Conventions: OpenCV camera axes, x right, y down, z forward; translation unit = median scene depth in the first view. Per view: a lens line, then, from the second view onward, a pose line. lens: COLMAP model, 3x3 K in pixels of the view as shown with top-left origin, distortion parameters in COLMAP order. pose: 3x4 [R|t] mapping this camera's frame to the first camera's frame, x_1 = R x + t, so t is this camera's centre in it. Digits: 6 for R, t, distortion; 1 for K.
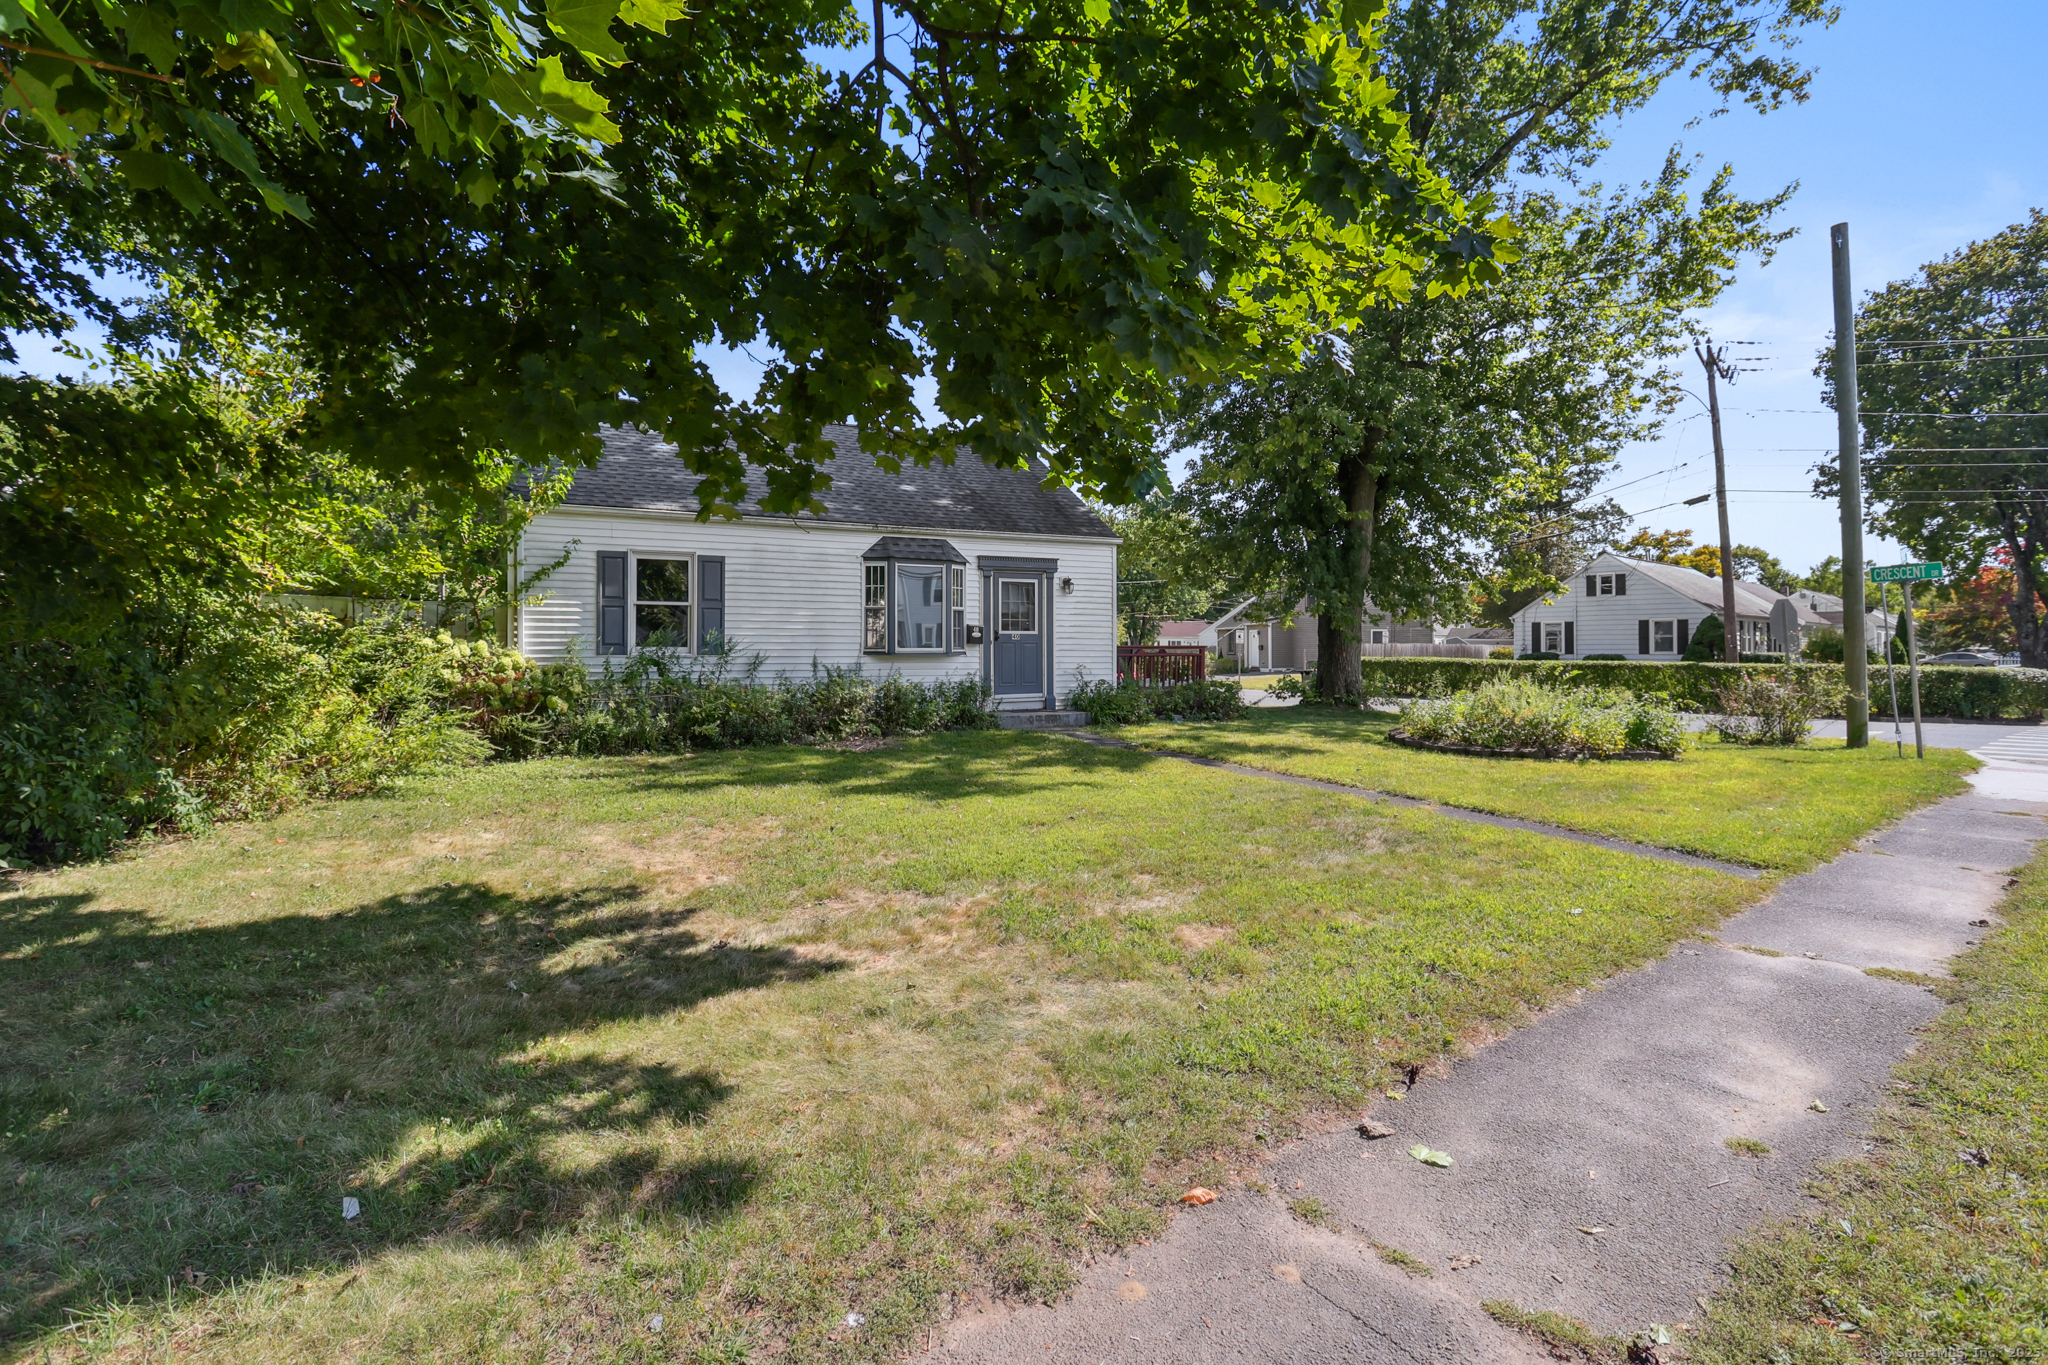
lens RADIAL K [[971.9, 0, 1023.5], [0, 971.9, 671.8], [0, 0, 1]] dist [0.002008, 0.000171]
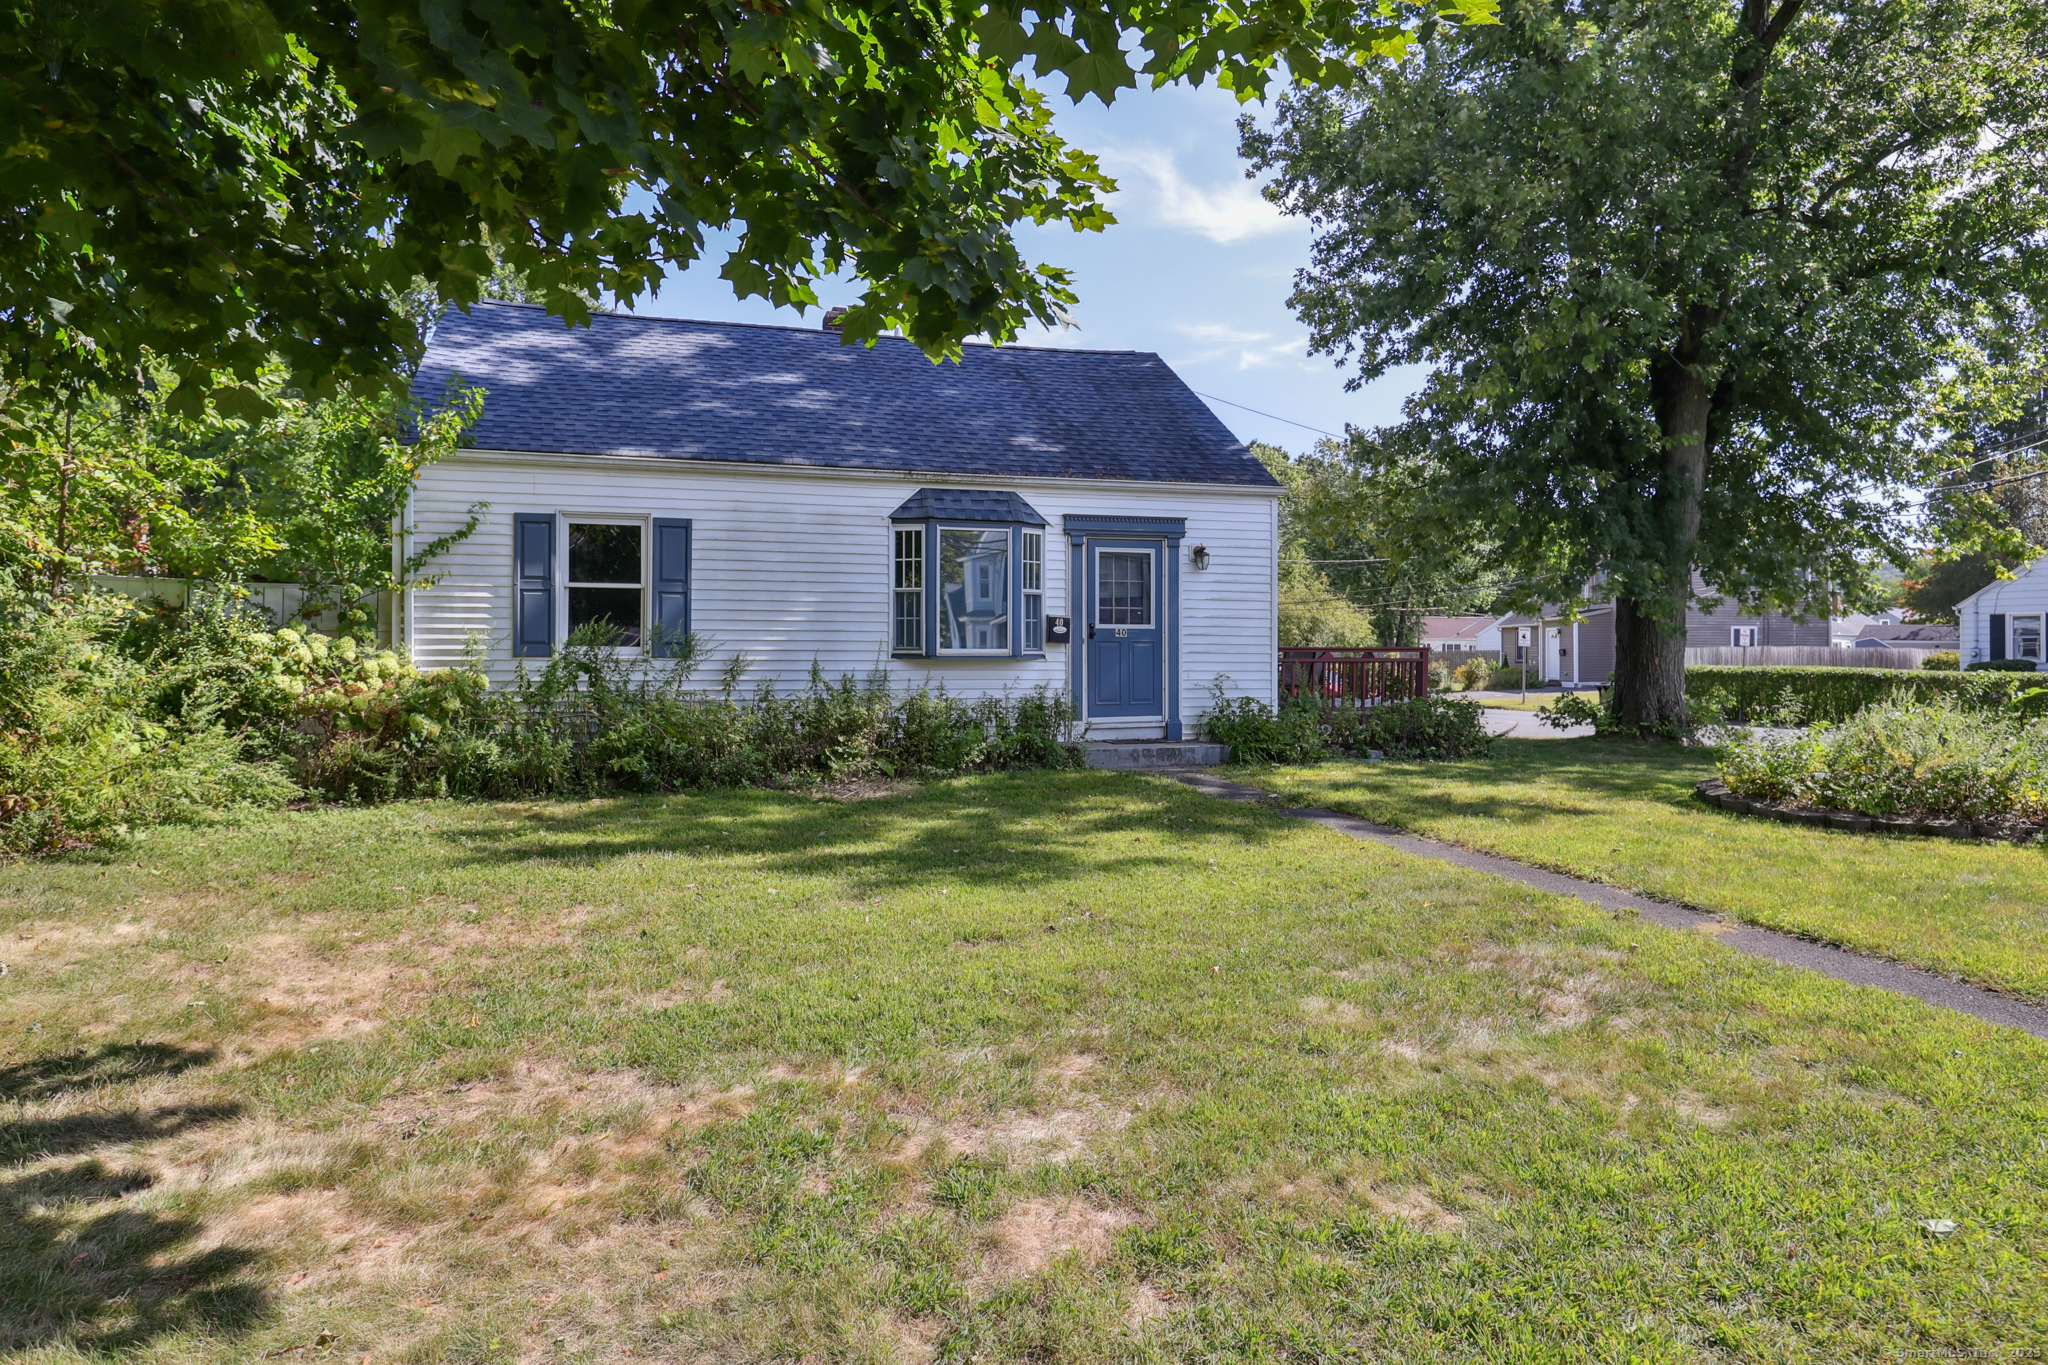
lens RADIAL K [[1269.0, 0, 1025.5], [0, 1269.0, 674.7], [0, 0, 1]] dist [0.000987, 0.000558]
pose [[0.984666, 0.004030, -0.174403, 0.084625], [-0.005429, 0.999957, -0.007546, 0.000474], [0.174365, 0.008377, 0.984645, 0.116388]]
